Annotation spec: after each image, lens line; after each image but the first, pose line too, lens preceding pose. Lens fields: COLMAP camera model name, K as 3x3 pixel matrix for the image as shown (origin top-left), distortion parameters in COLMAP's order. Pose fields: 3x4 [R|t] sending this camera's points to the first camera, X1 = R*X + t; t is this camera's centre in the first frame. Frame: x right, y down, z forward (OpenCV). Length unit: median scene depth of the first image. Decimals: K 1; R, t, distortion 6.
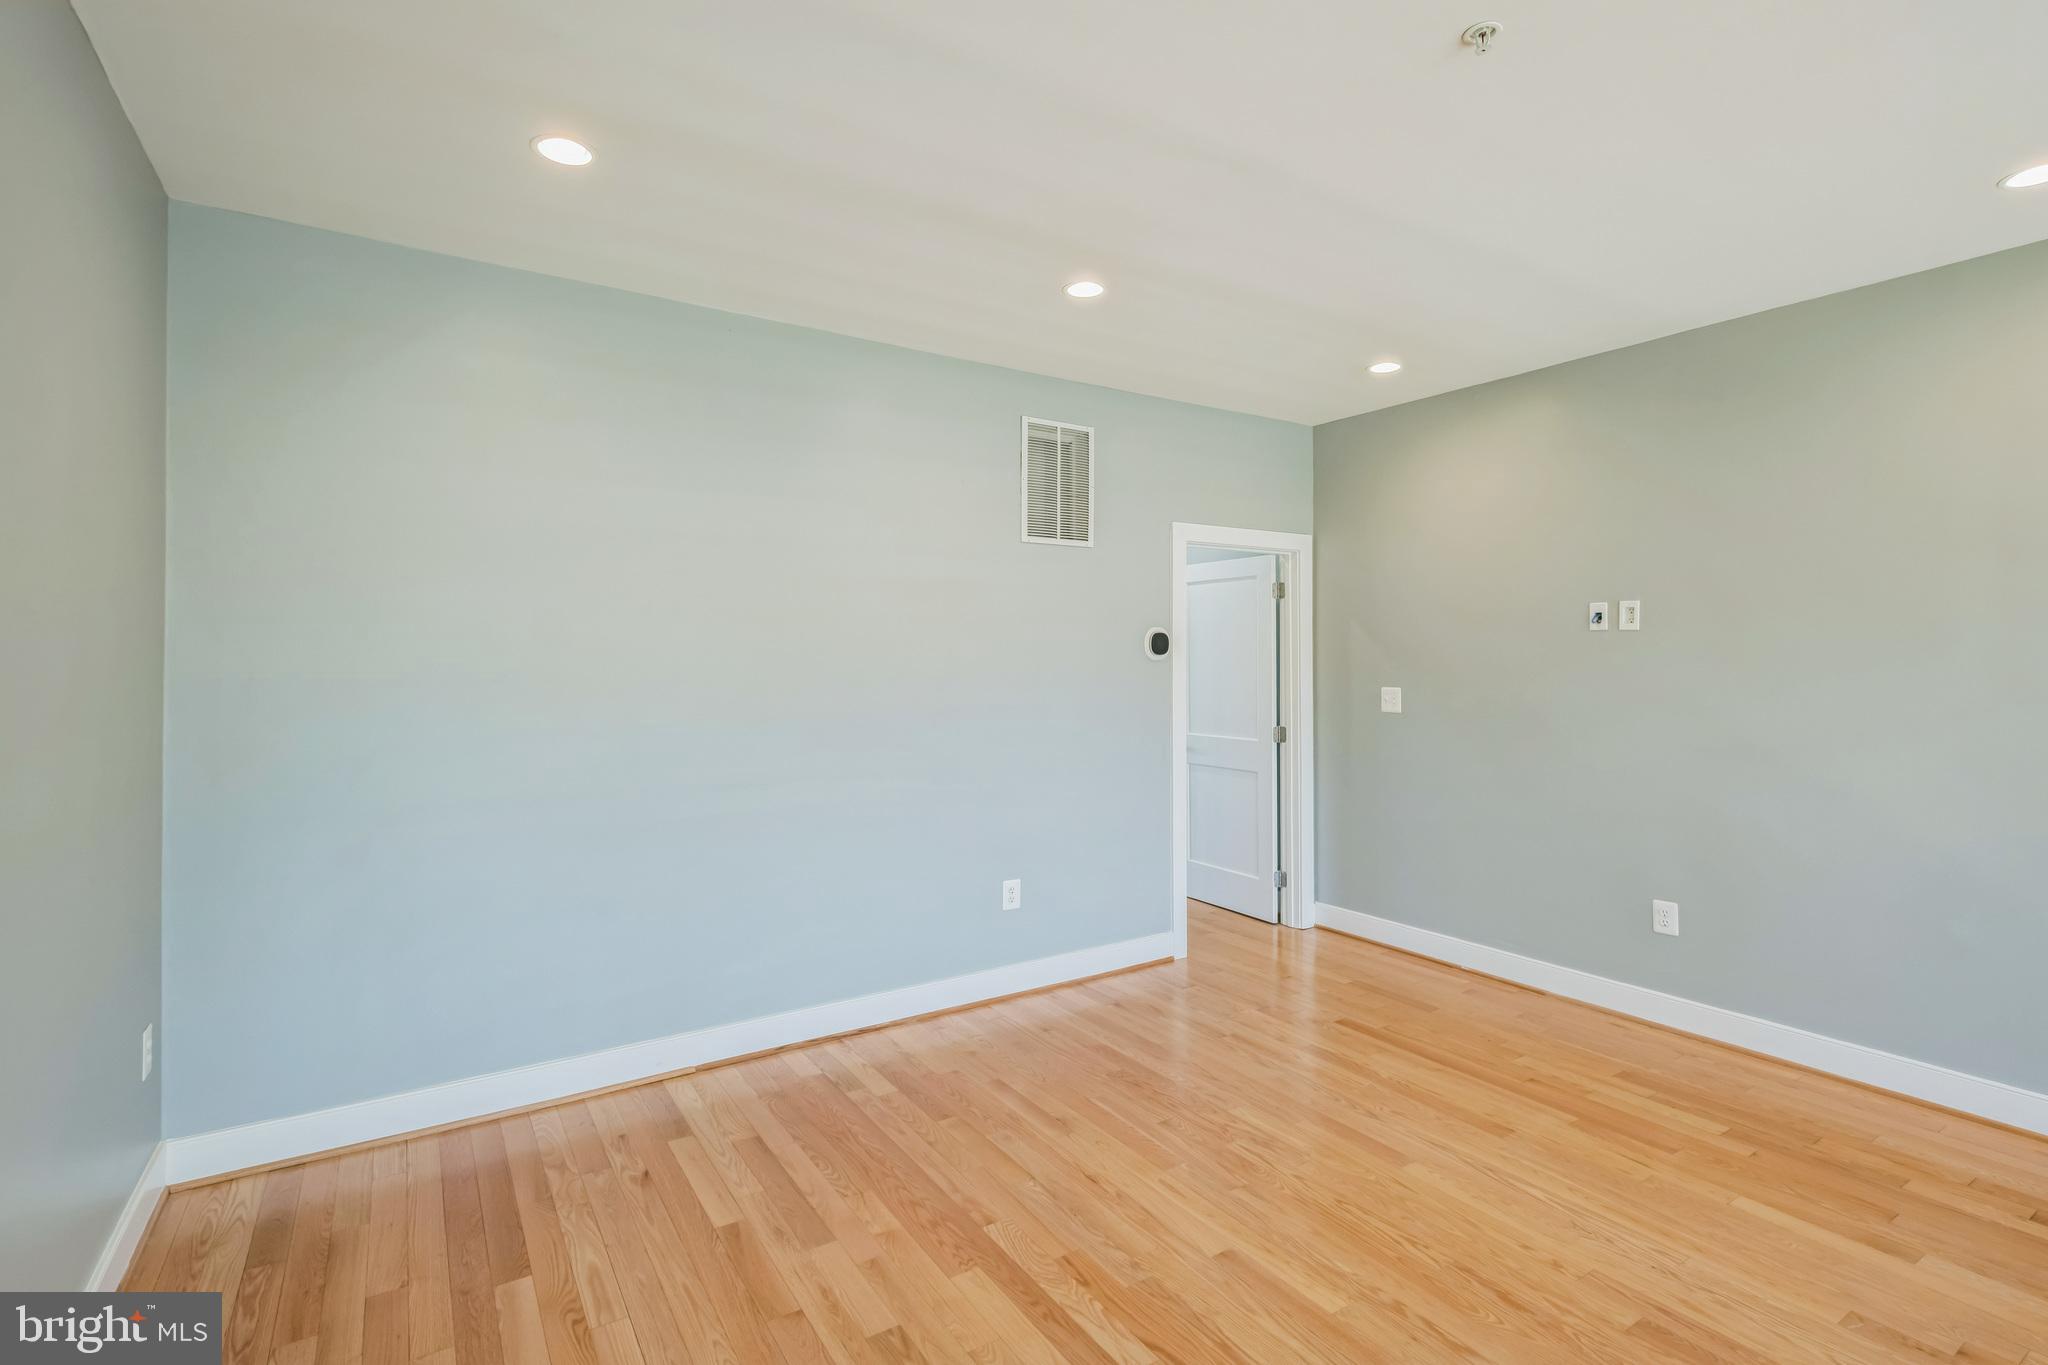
lens RADIAL K [[946.0, 0, 1021.9], [0, 946.0, 661.7], [0, 0, 1]] dist [-0.002350, -0.000153]
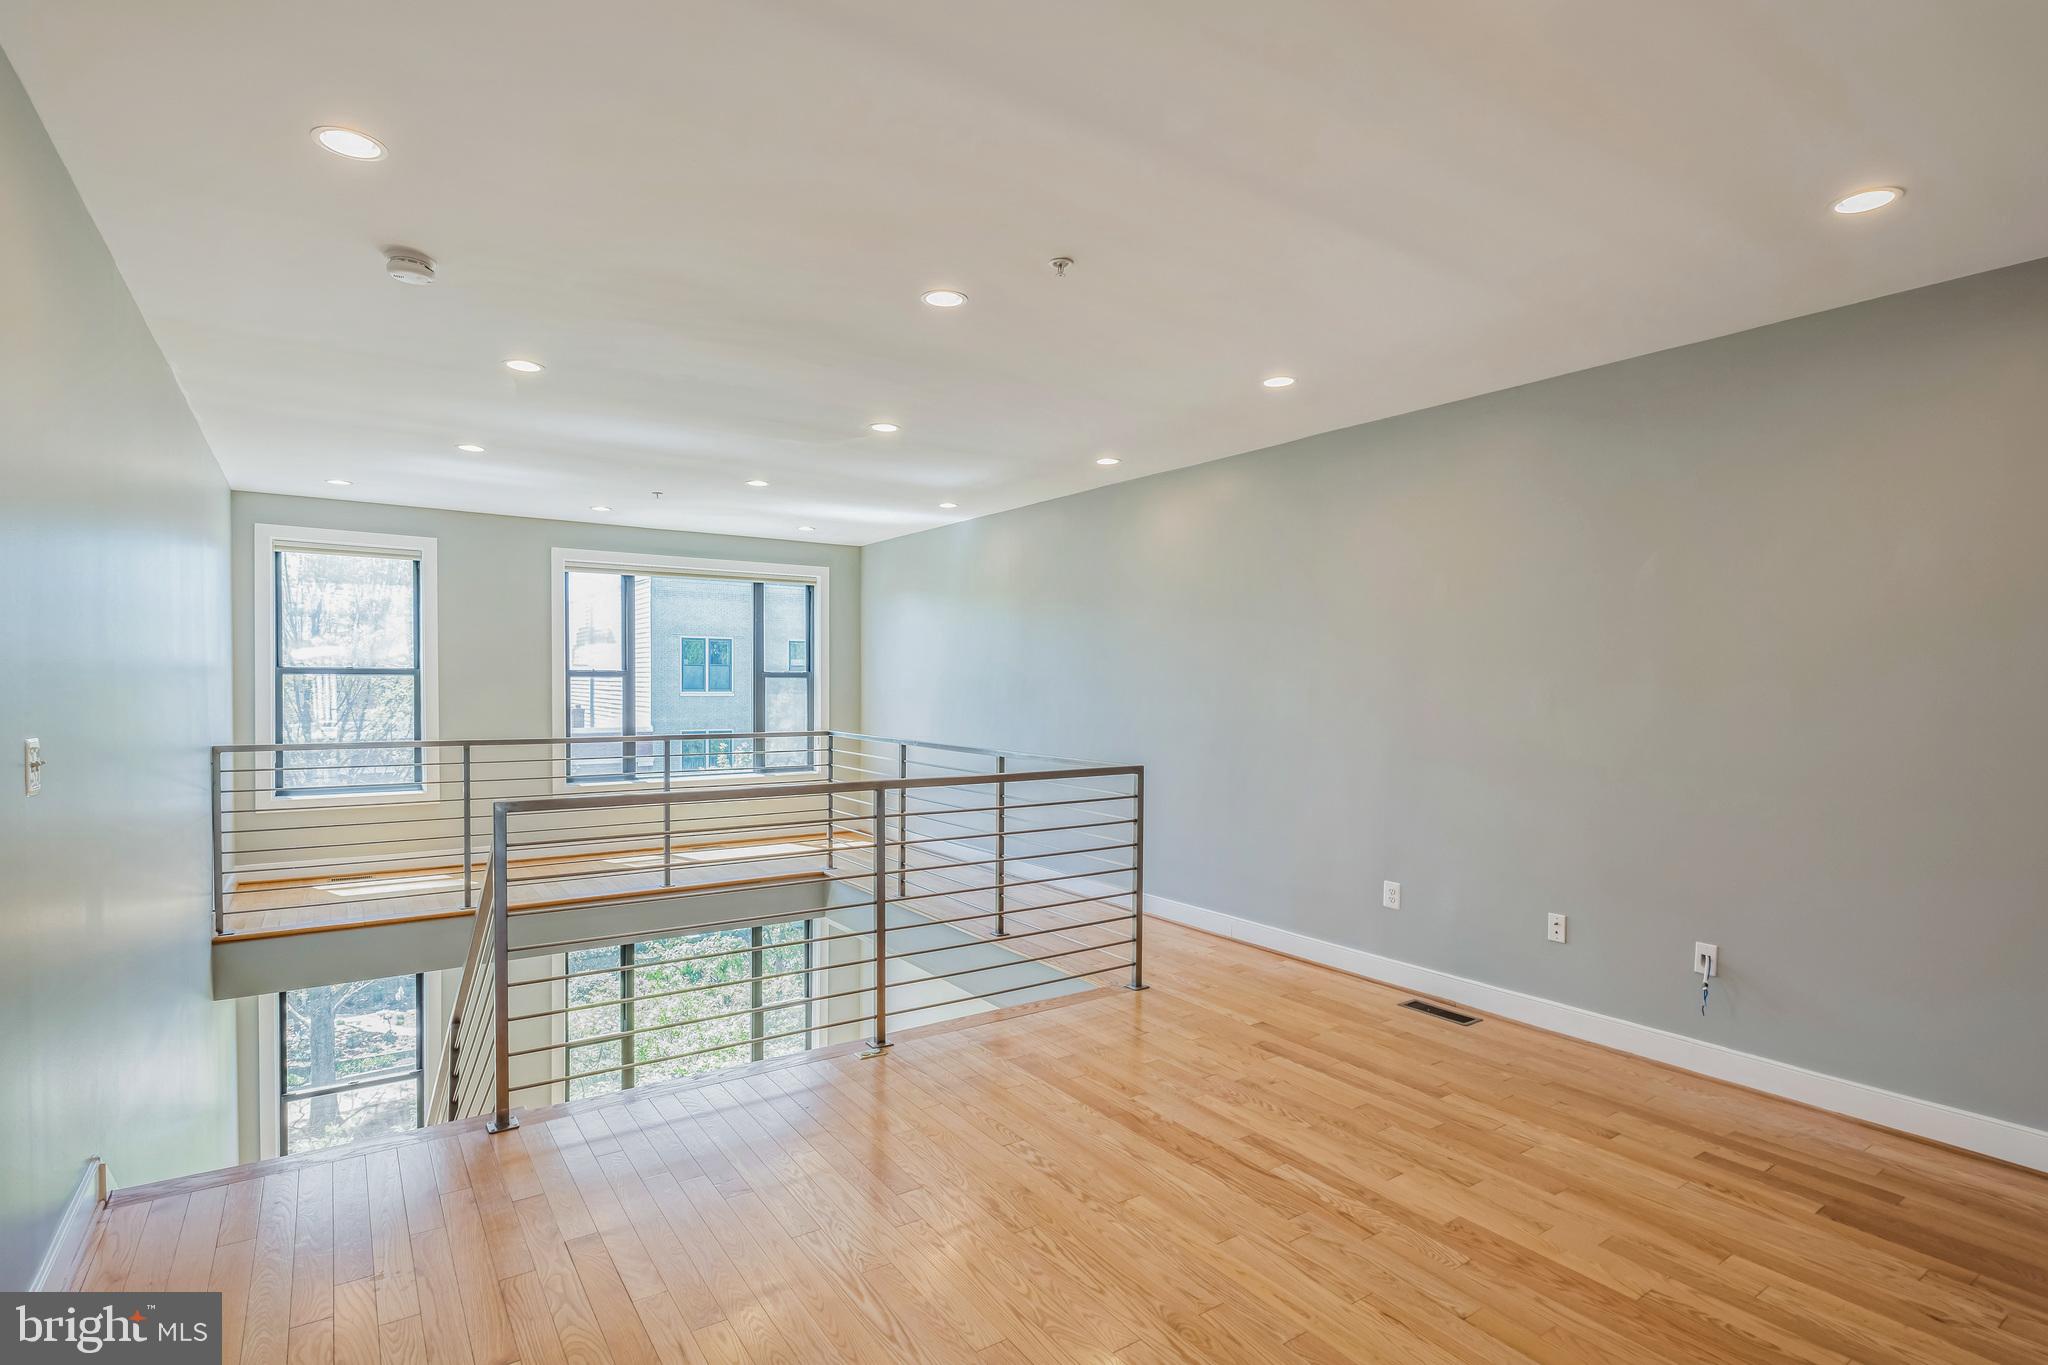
lens RADIAL K [[1010.0, 0, 1017.0], [0, 1010.0, 690.8], [0, 0, 1]] dist [0.010438, -0.000690]
pose [[-0.999537, -0.009158, -0.029014, 0.486116], [-0.009464, 0.999901, 0.010401, -0.003496], [0.028916, 0.010671, -0.999525, 2.116095]]
